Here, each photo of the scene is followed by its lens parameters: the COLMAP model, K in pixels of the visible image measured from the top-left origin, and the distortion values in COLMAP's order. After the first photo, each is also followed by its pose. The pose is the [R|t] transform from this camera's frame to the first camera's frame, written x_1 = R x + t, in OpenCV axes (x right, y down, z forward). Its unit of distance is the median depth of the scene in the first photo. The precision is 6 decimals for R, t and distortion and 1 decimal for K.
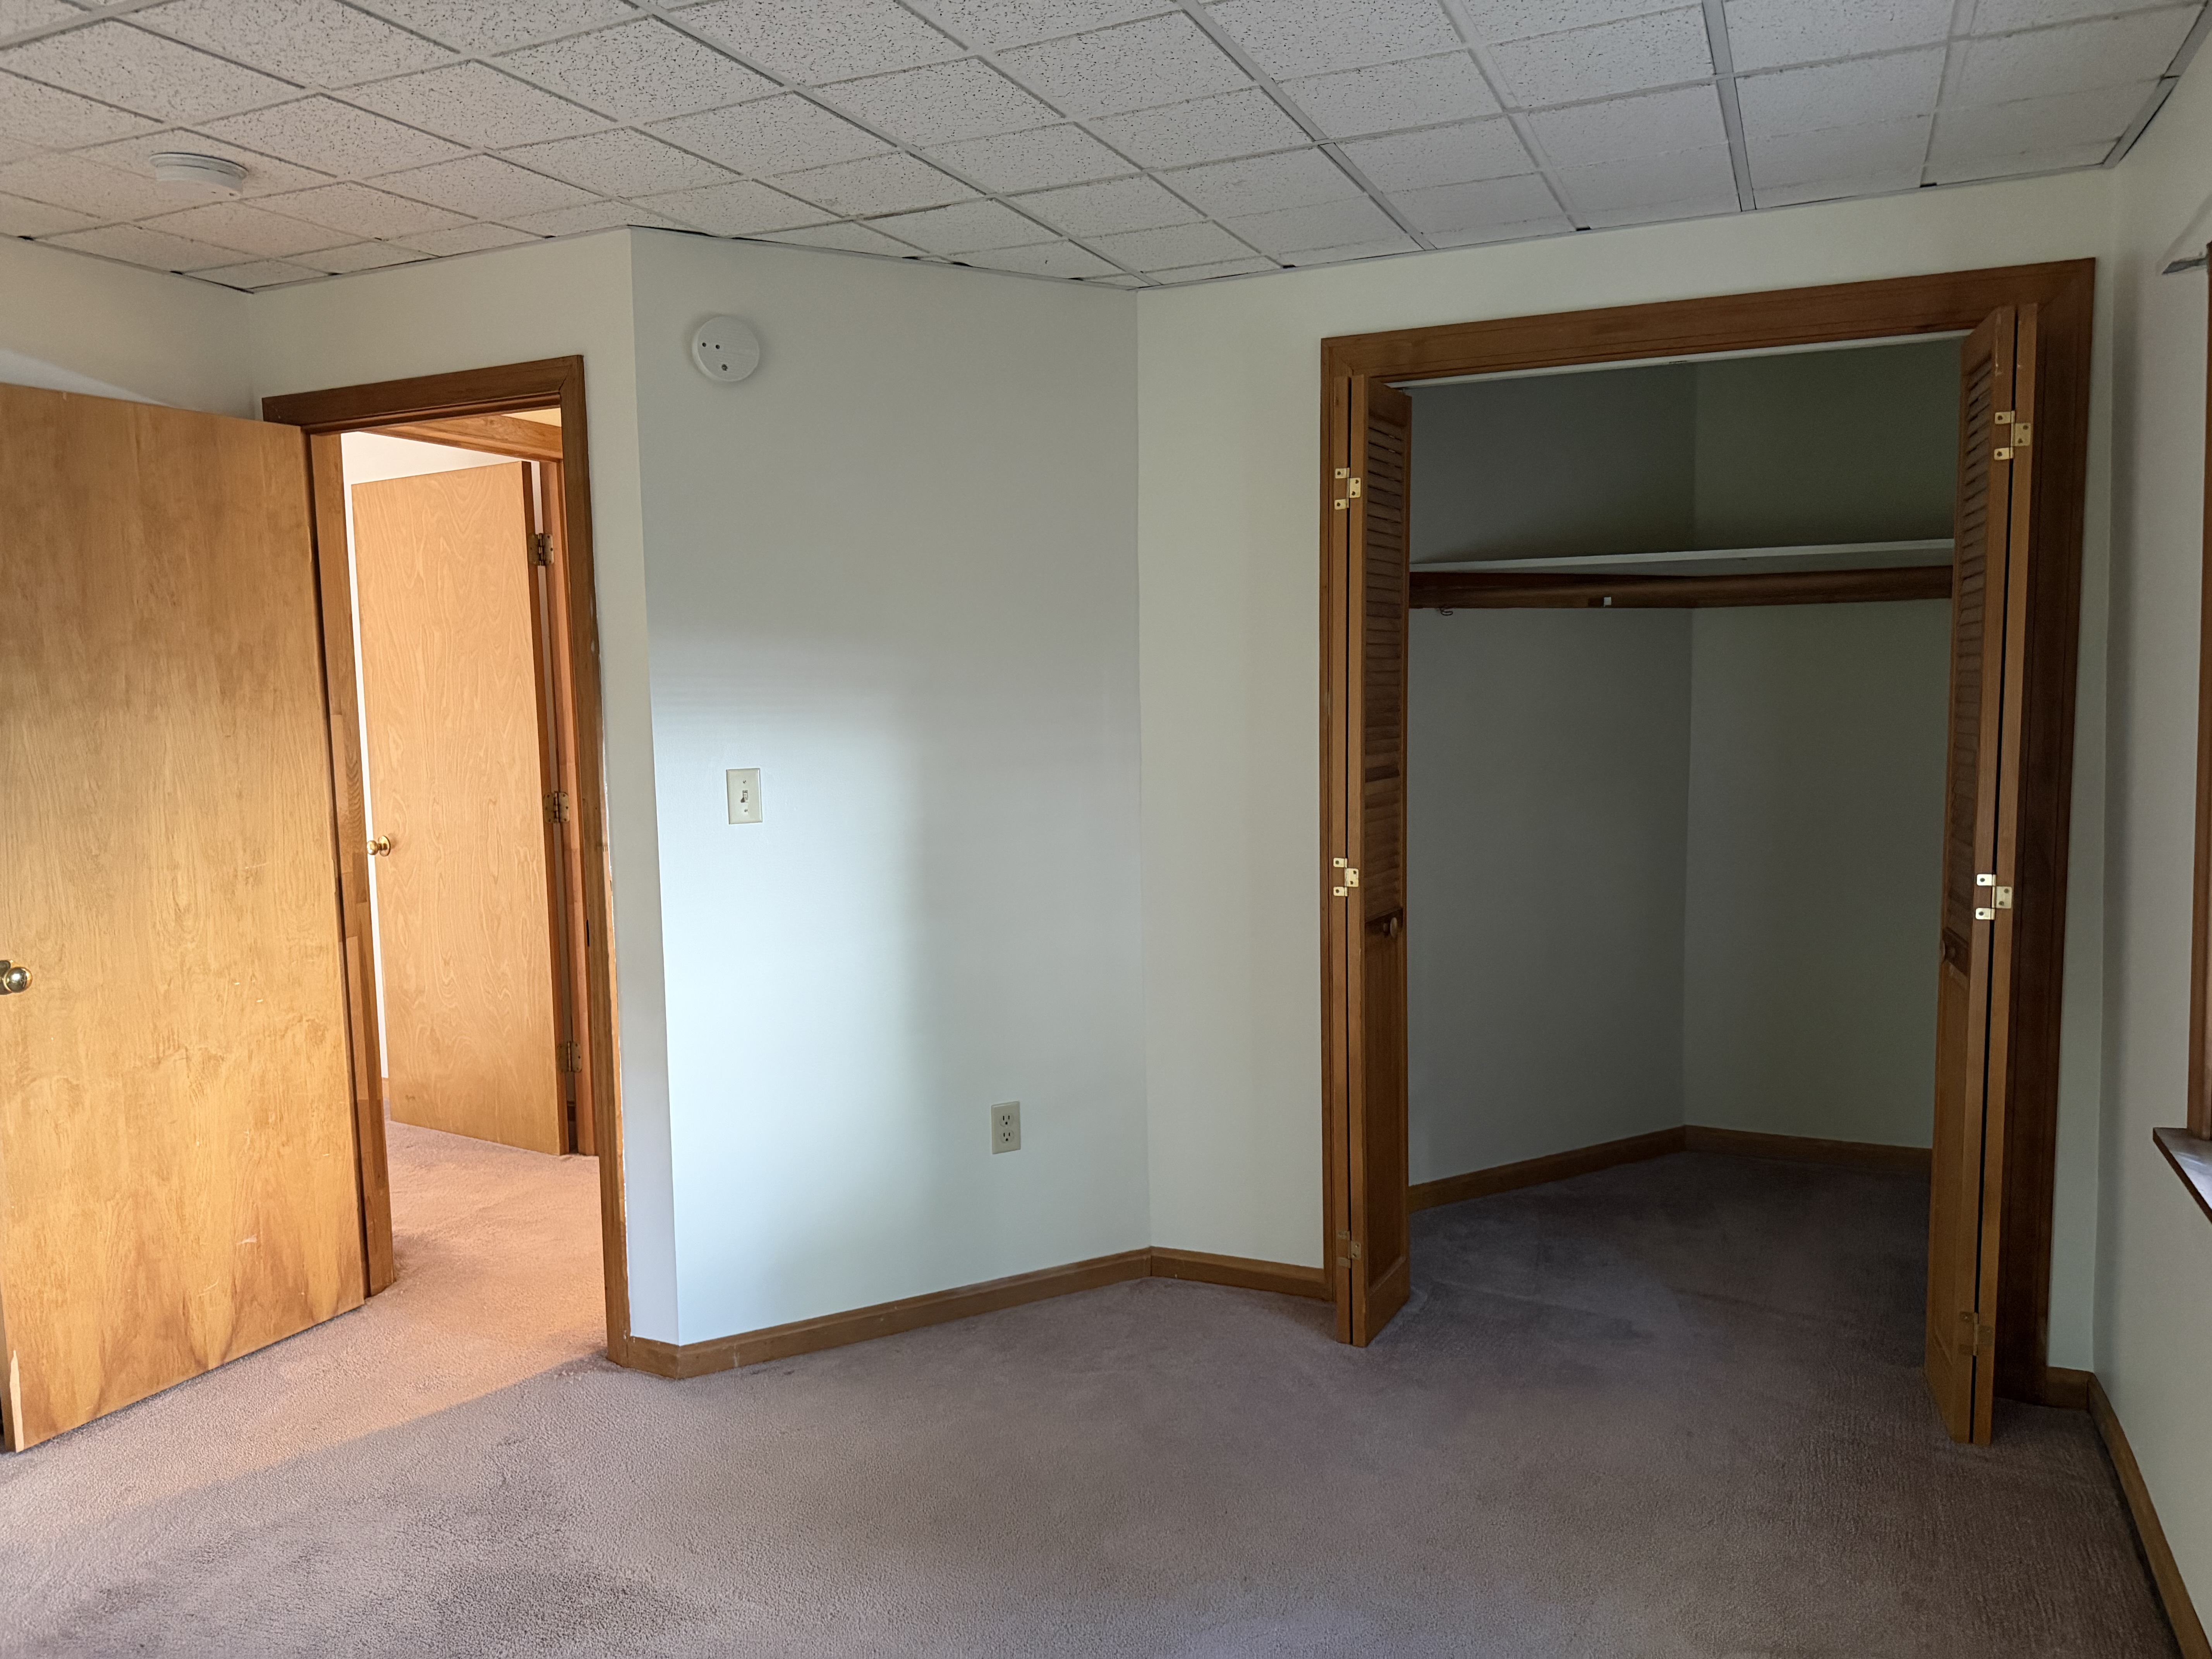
lens RADIAL K [[1535.1, 0, 1109.8], [0, 1535.1, 832.5], [0, 0, 1]] dist [0.053472, -0.063967]
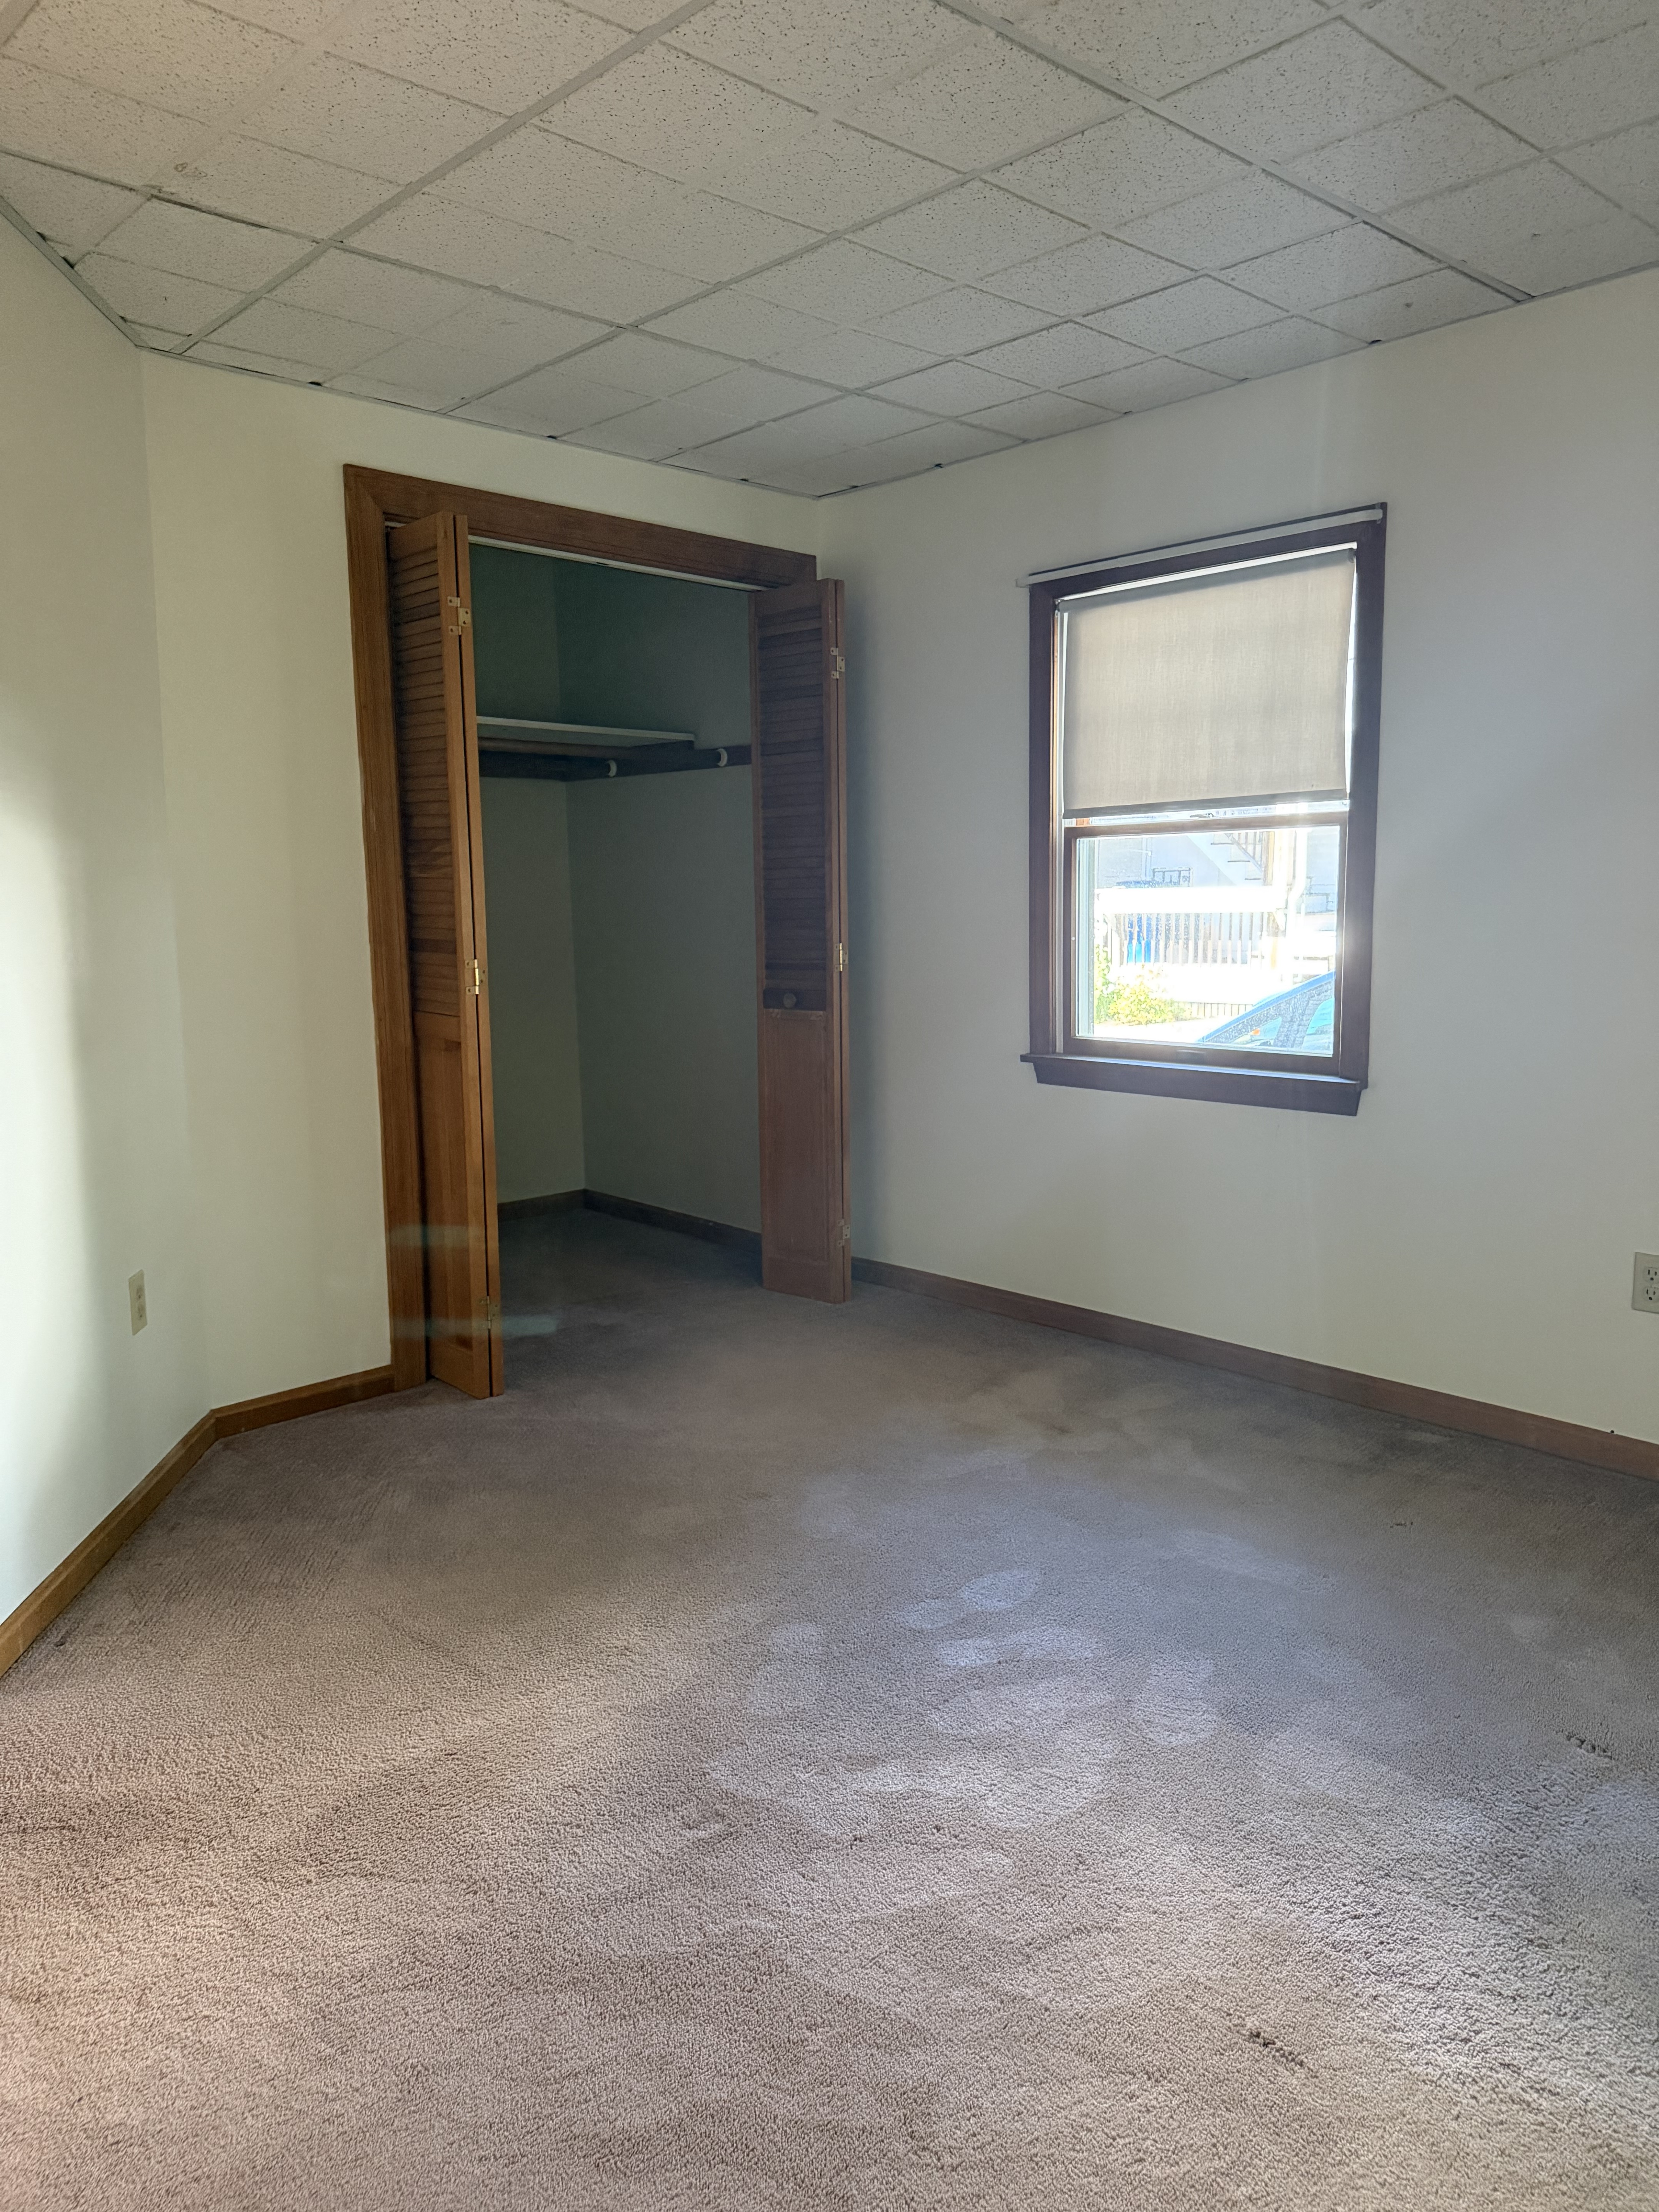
lens RADIAL K [[1595.4, 0, 765.2], [0, 1595.4, 1103.1], [0, 0, 1]] dist [-0.002657, -0.001574]
pose [[0.399573, -0.108785, 0.910224, -0.769572], [0.095308, 0.992483, 0.076777, 0.050402], [-0.911733, 0.056074, 0.406937, 0.332474]]
